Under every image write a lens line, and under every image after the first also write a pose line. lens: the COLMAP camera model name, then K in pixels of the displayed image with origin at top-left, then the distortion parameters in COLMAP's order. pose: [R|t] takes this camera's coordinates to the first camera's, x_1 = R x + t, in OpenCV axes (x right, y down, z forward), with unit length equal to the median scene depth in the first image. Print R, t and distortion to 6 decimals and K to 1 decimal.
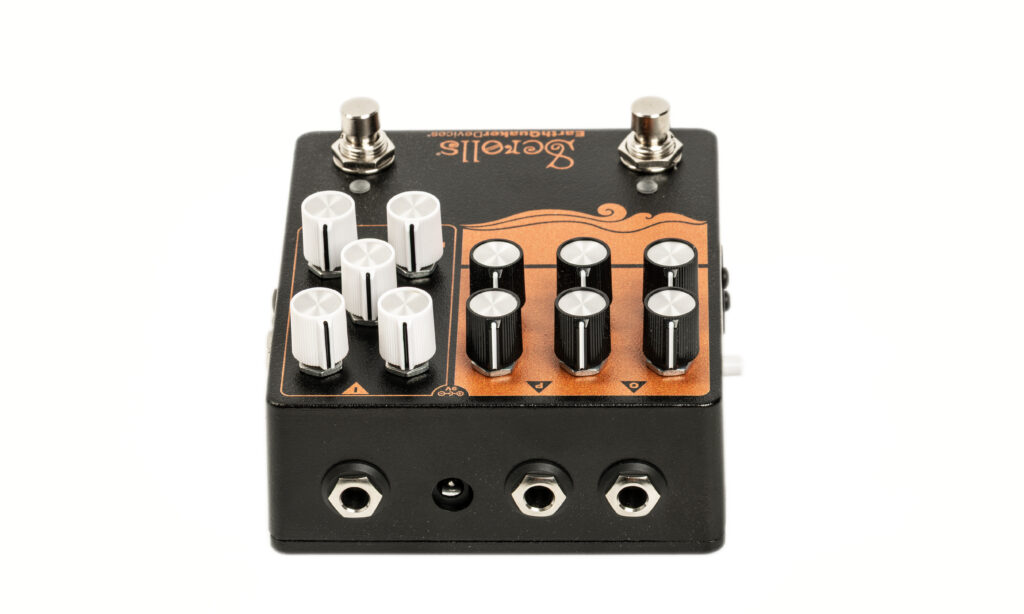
lens RADIAL K [[4361.2, 0, 512.0], [0, 4361.2, 307.0], [0, 0, 1]] dist [-0.258492, -2.617308]
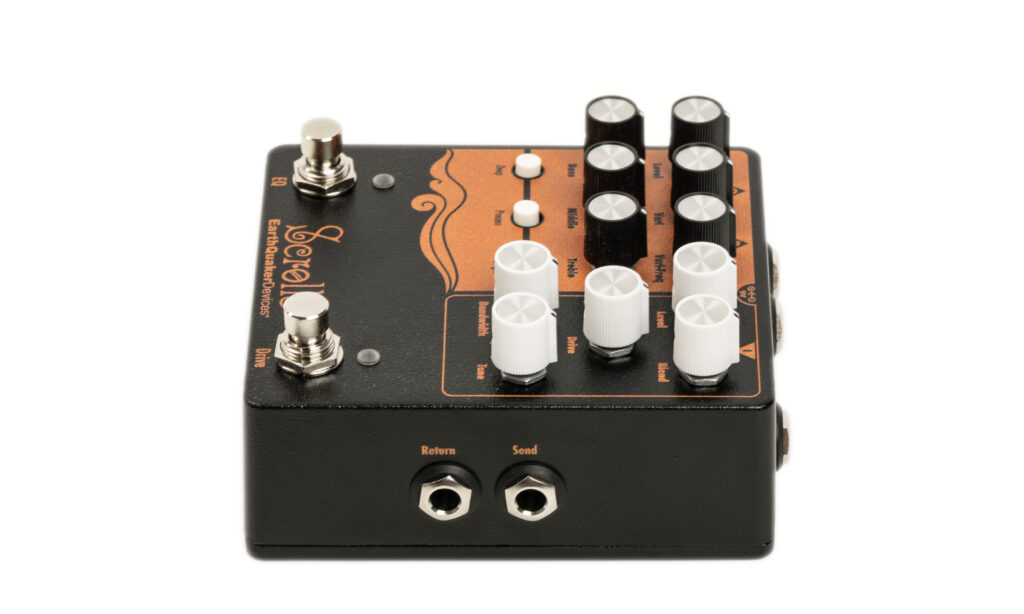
lens RADIAL K [[4361.2, 0, 512.0], [0, 4361.2, 307.0], [0, 0, 1]] dist [-0.258492, -2.617308]
pose [[-0.014441, -0.559647, 0.828605, -0.776267], [0.577157, 0.672036, 0.463958, -0.435509], [-0.816506, 0.484935, 0.313299, 0.682230]]
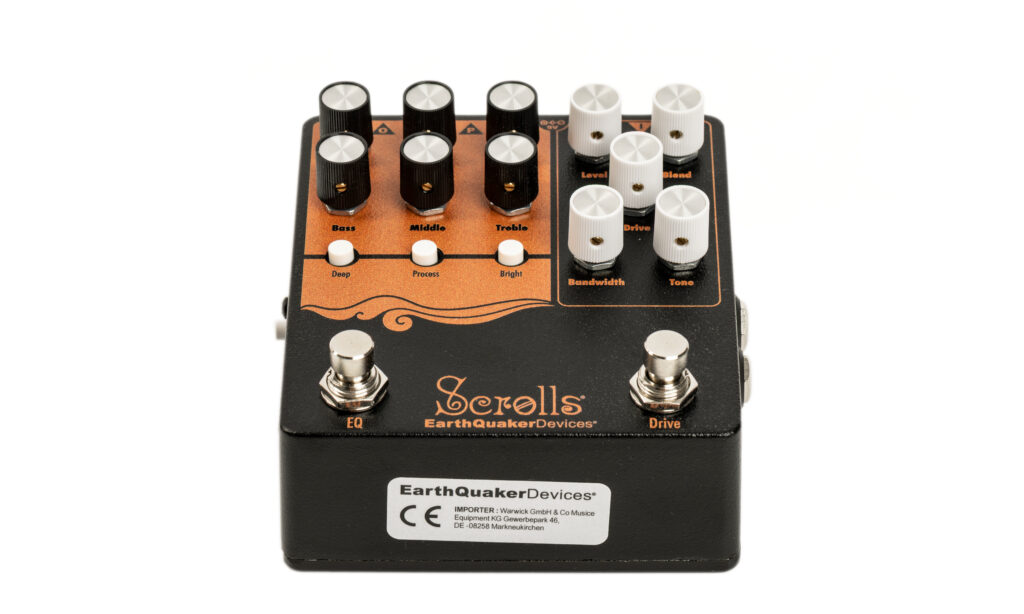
lens RADIAL K [[4361.2, 0, 512.0], [0, 4361.2, 307.0], [0, 0, 1]] dist [-0.258492, -2.617308]
pose [[-0.999475, 0.032317, 0.002396, -0.004731], [0.010070, 0.239475, 0.970850, -0.945191], [0.030801, 0.970365, -0.239675, 1.209178]]
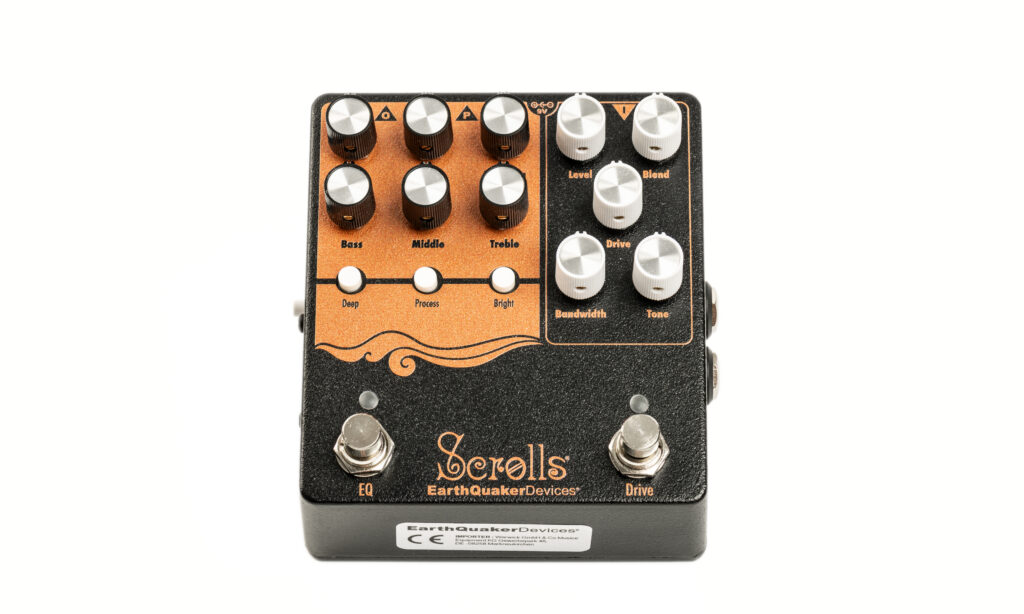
lens RADIAL K [[4361.2, 0, 512.0], [0, 4361.2, 307.0], [0, 0, 1]] dist [-0.258492, -2.617308]
pose [[-0.999174, 0.031625, 0.025531, -0.031651], [0.017944, -0.220377, 0.975250, -1.052803], [0.036469, 0.974902, 0.219627, 0.738000]]
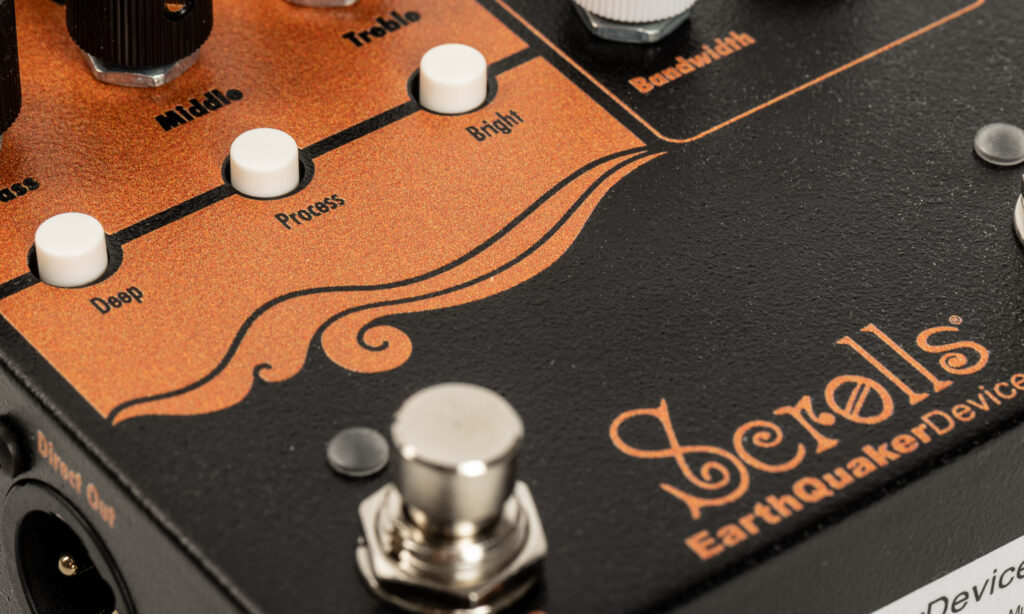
lens RADIAL K [[4952.3, 0, 512.0], [0, 4952.3, 307.0], [0, 0, 1]] dist [-0.297478, -11.505437]
pose [[-0.779395, 0.411579, -0.472384, 0.196074], [-0.374131, 0.299045, 0.877837, -0.367867], [0.502563, 0.860915, -0.079090, 1.017375]]
